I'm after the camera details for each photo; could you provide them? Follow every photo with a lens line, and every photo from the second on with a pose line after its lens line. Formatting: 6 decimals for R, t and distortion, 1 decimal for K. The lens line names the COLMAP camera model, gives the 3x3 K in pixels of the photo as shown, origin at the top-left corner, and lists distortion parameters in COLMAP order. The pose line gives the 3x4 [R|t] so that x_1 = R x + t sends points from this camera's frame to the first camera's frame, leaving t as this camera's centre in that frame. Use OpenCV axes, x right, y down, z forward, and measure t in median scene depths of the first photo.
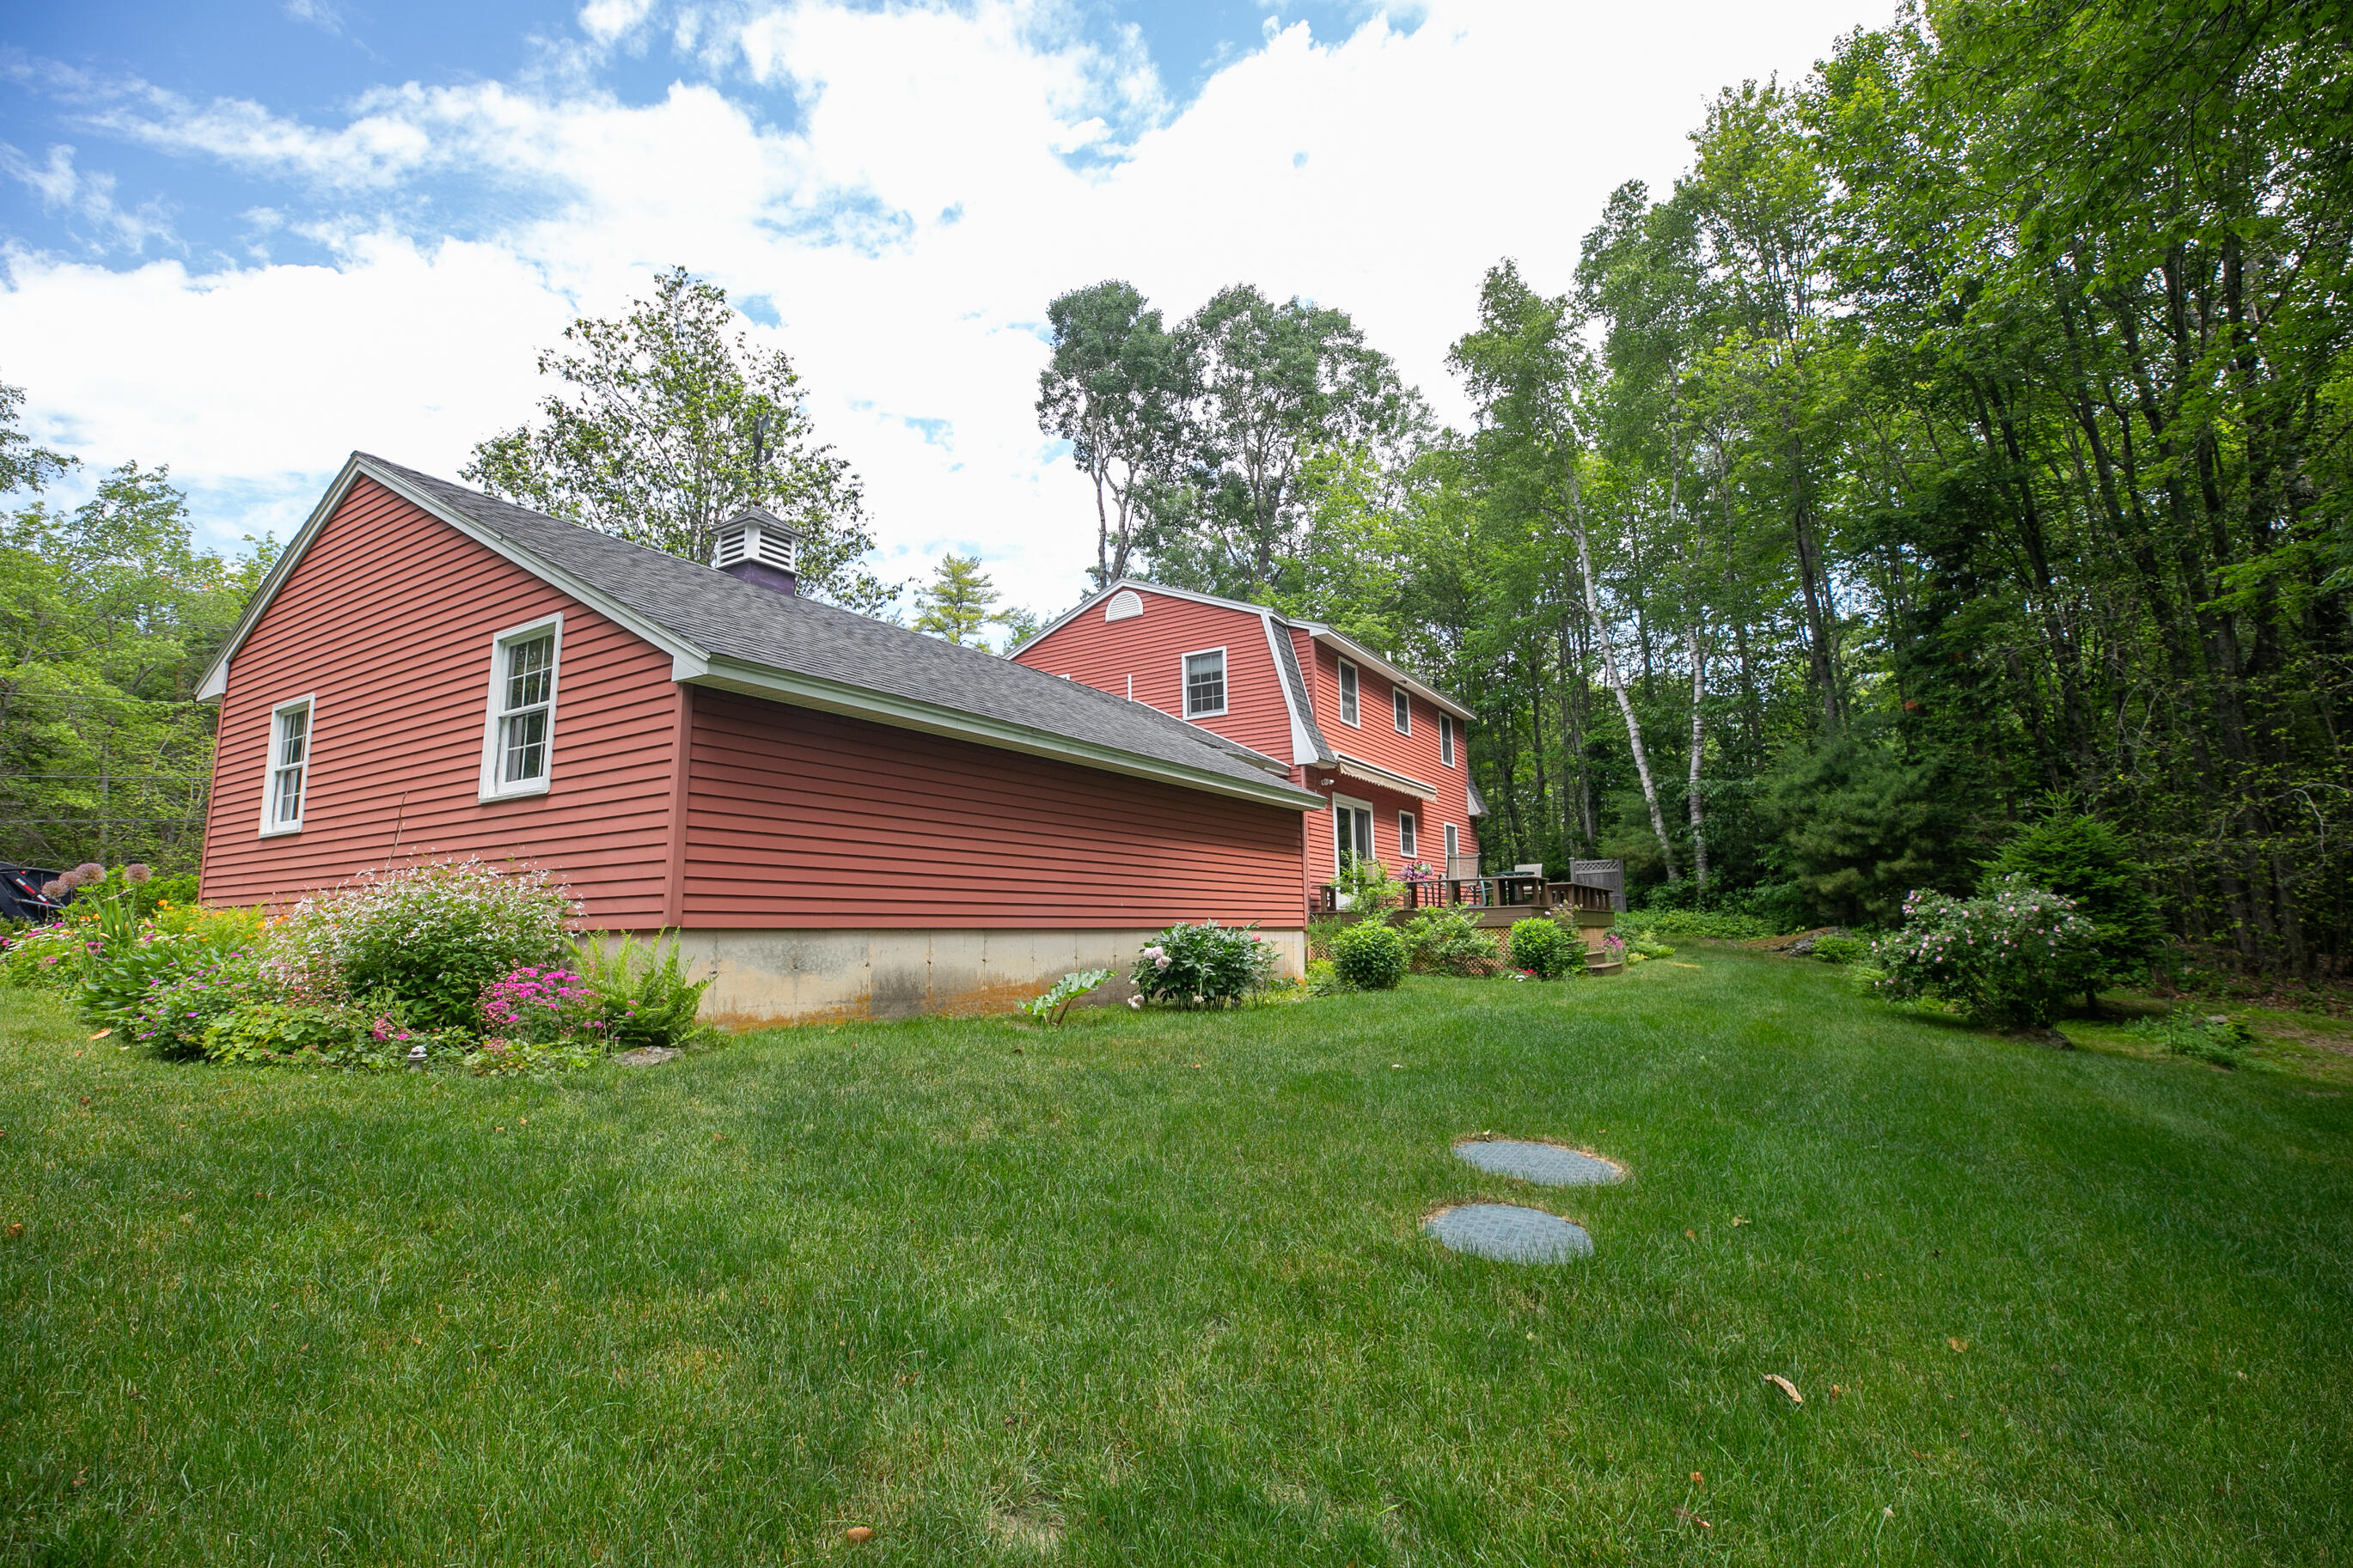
lens RADIAL K [[1071.1, 0, 1173.7], [0, 1071.1, 772.5], [0, 0, 1]] dist [-0.047674, 0.015276]
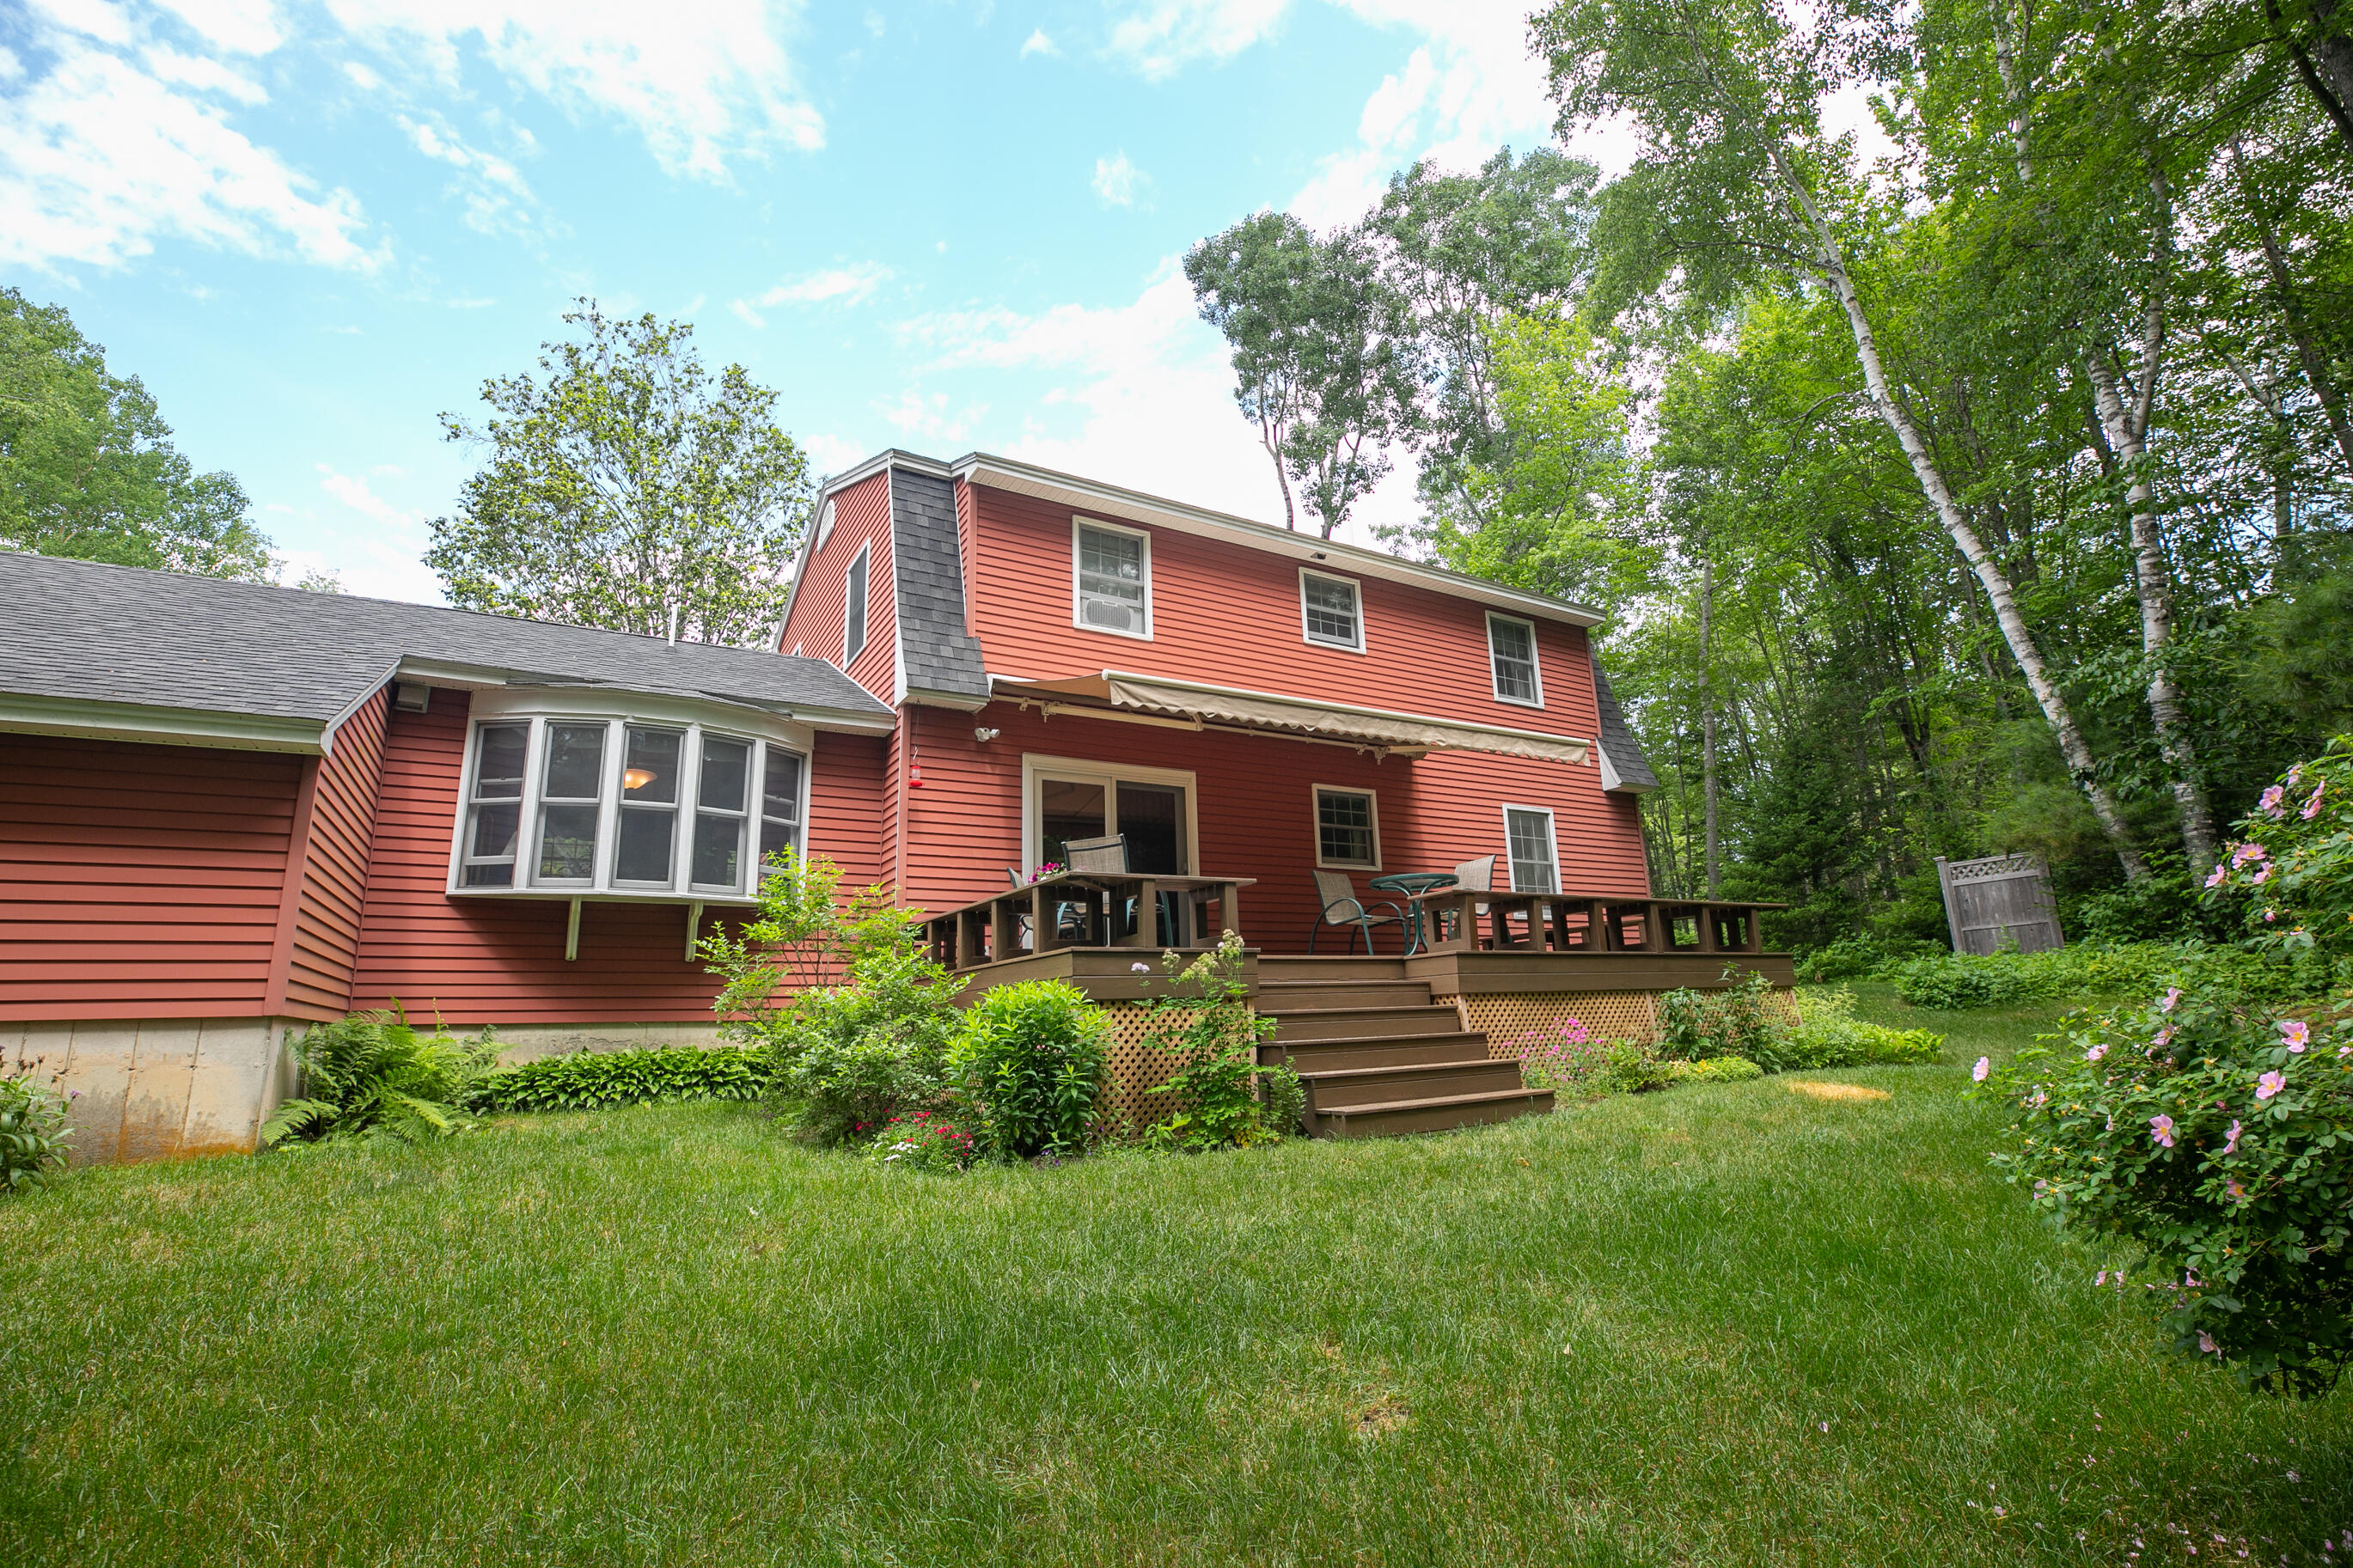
lens RADIAL K [[1074.0, 0, 1173.8], [0, 1074.0, 773.7], [0, 0, 1]] dist [-0.048113, 0.017424]
pose [[0.881466, -0.122214, -0.456158, 0.361754], [0.091047, 0.991791, -0.089785, 0.065874], [0.463387, 0.037611, 0.885358, 0.439690]]
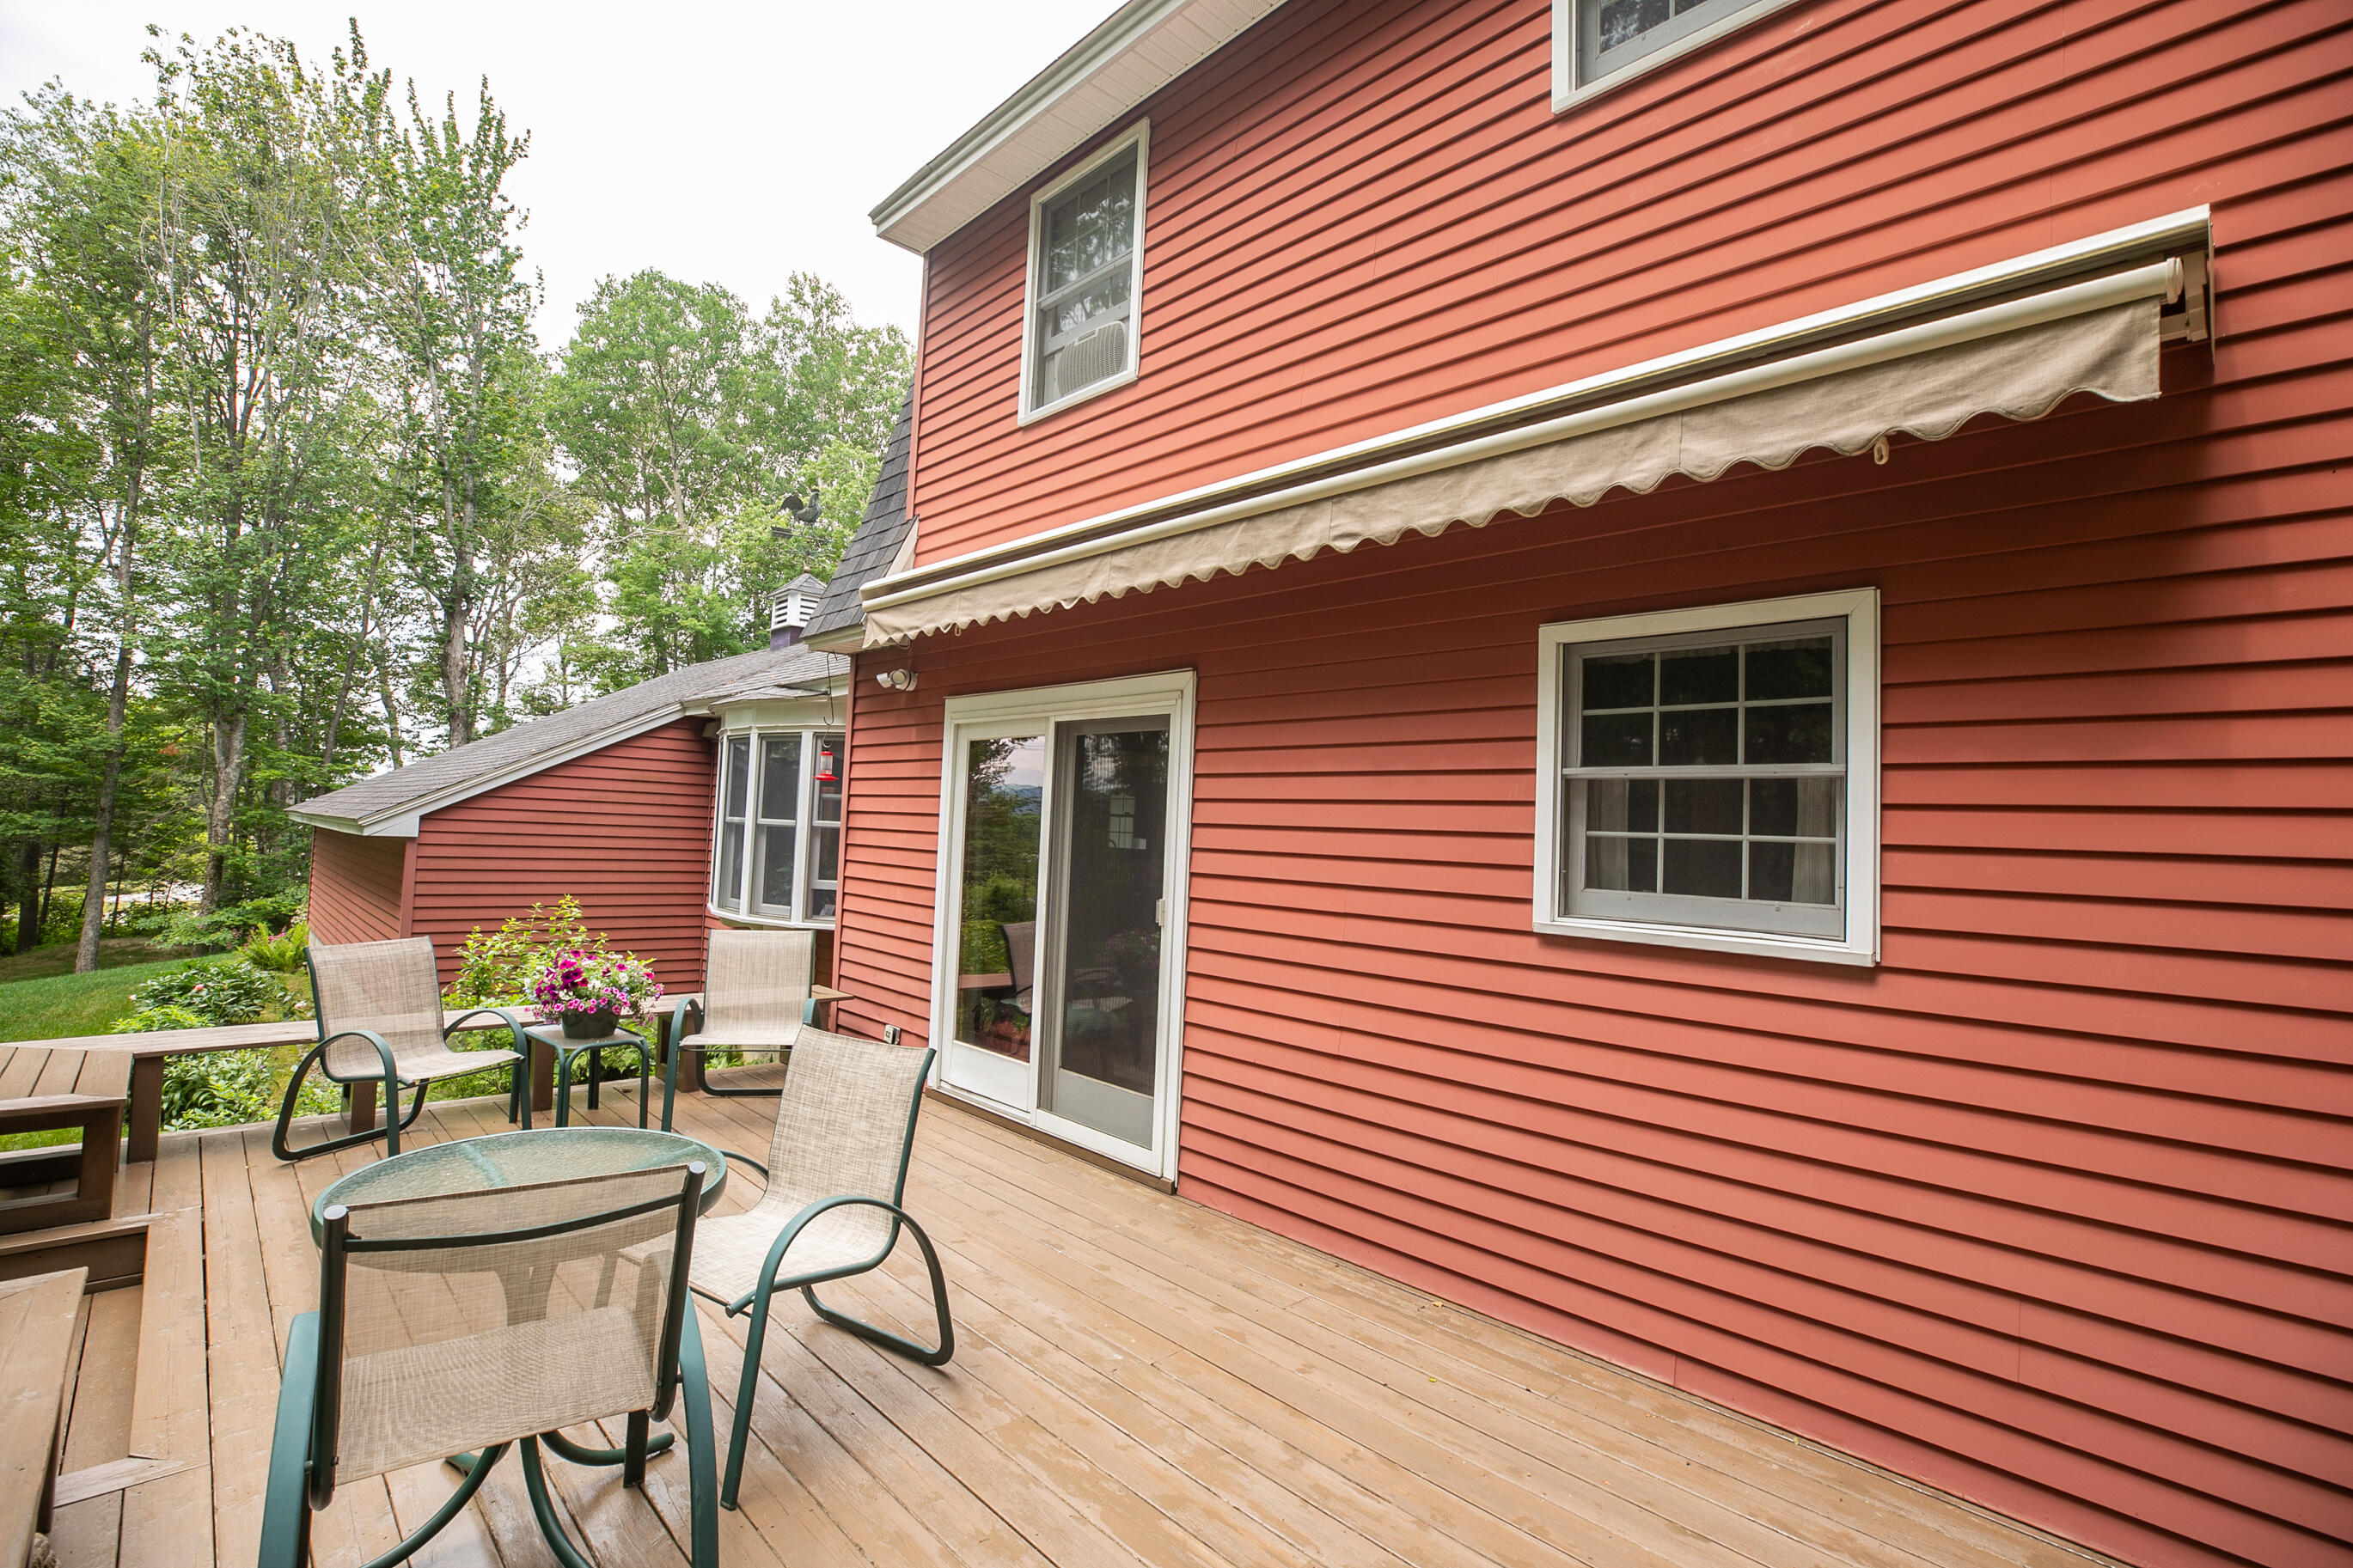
lens RADIAL K [[1071.1, 0, 1173.7], [0, 1071.1, 772.5], [0, 0, 1]] dist [-0.047674, 0.015276]
pose [[-0.257062, -0.049925, -0.965104, 0.334477], [0.111040, 0.990525, -0.080816, 0.055794], [0.959994, -0.127940, -0.249083, 0.894879]]
